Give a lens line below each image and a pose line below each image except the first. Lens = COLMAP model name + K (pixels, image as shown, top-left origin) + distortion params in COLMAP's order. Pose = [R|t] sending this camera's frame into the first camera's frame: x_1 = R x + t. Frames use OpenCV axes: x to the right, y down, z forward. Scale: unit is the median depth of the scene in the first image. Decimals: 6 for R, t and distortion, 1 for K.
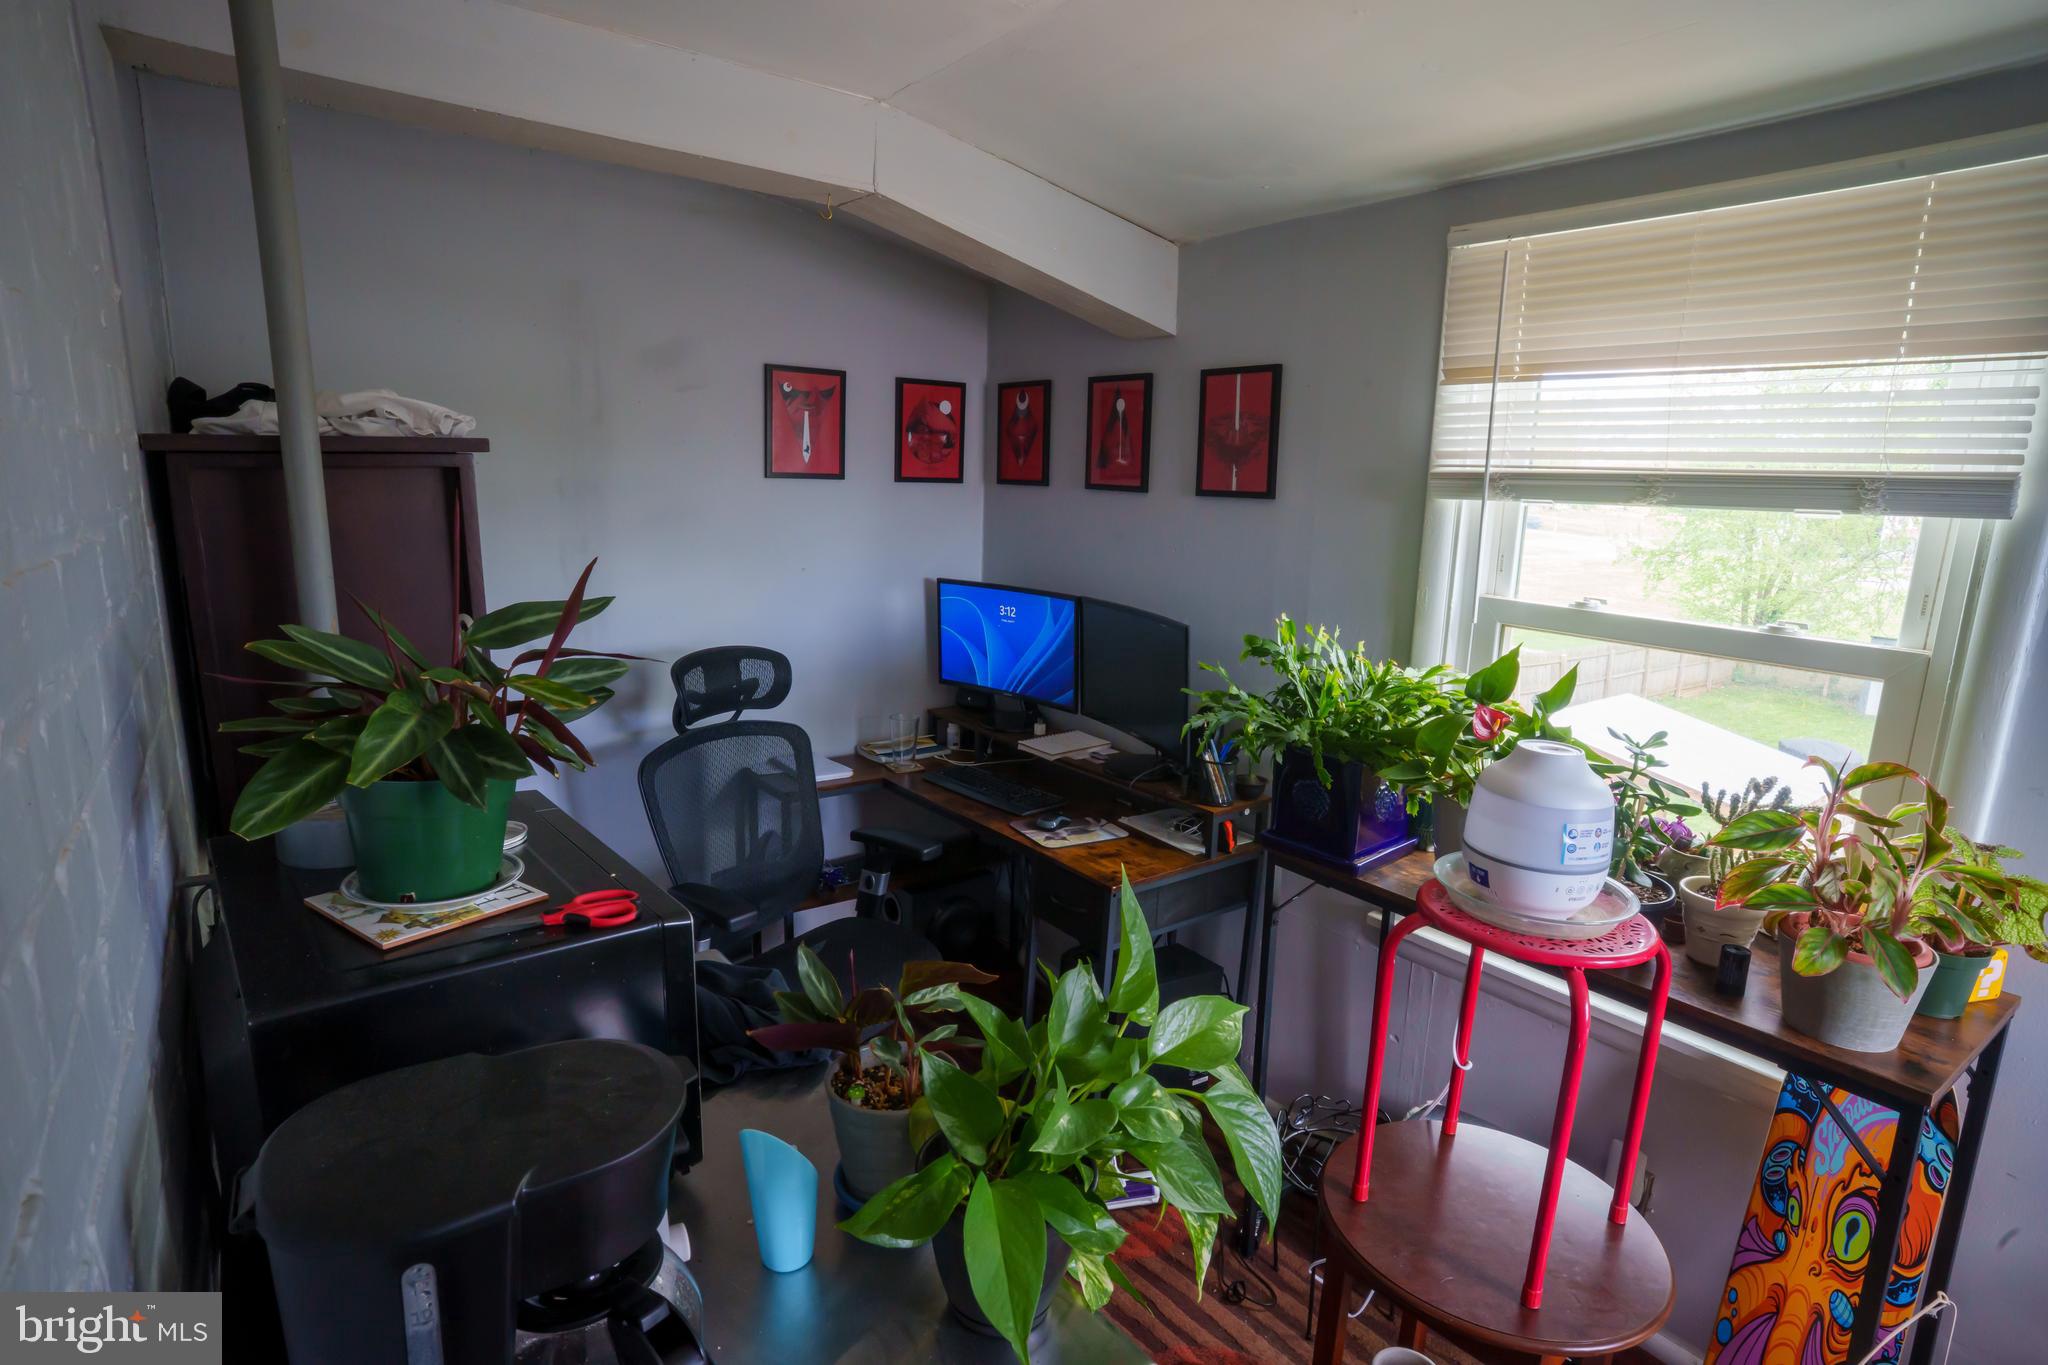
lens RADIAL K [[1056.6, 0, 1024.0], [0, 1056.6, 682.5], [0, 0, 1]] dist [-0.069829, 0.039786]
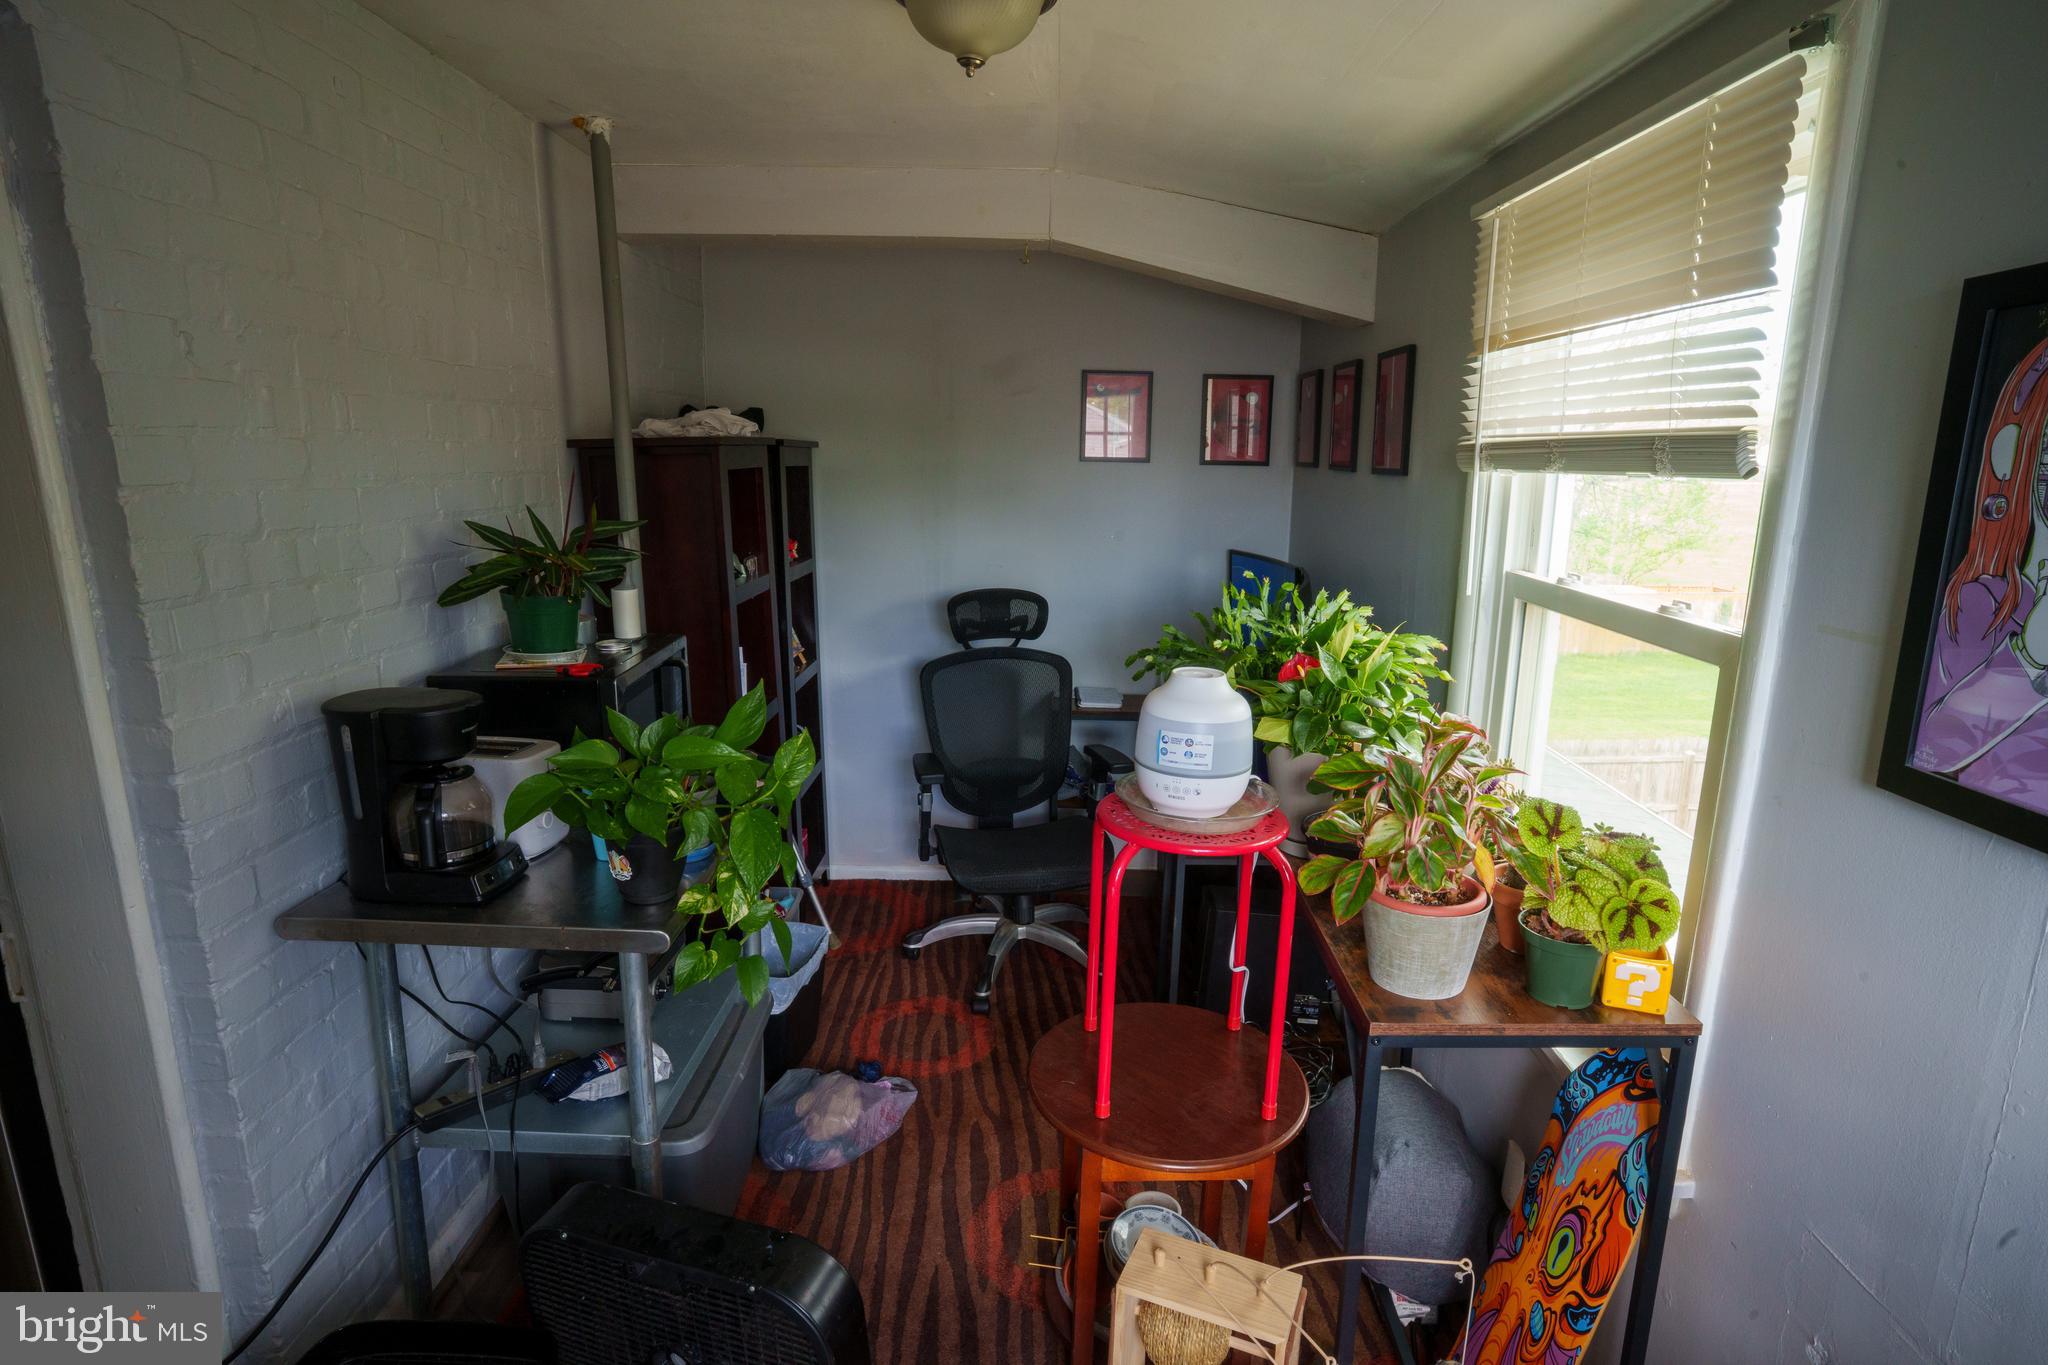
lens RADIAL K [[1056.6, 0, 1024.0], [0, 1056.6, 682.5], [0, 0, 1]] dist [-0.069829, 0.039786]
pose [[0.787875, 0.112764, -0.605424, 0.756445], [-0.108091, 0.993153, 0.044315, 0.029449], [0.606275, 0.030527, 0.794669, -0.046774]]
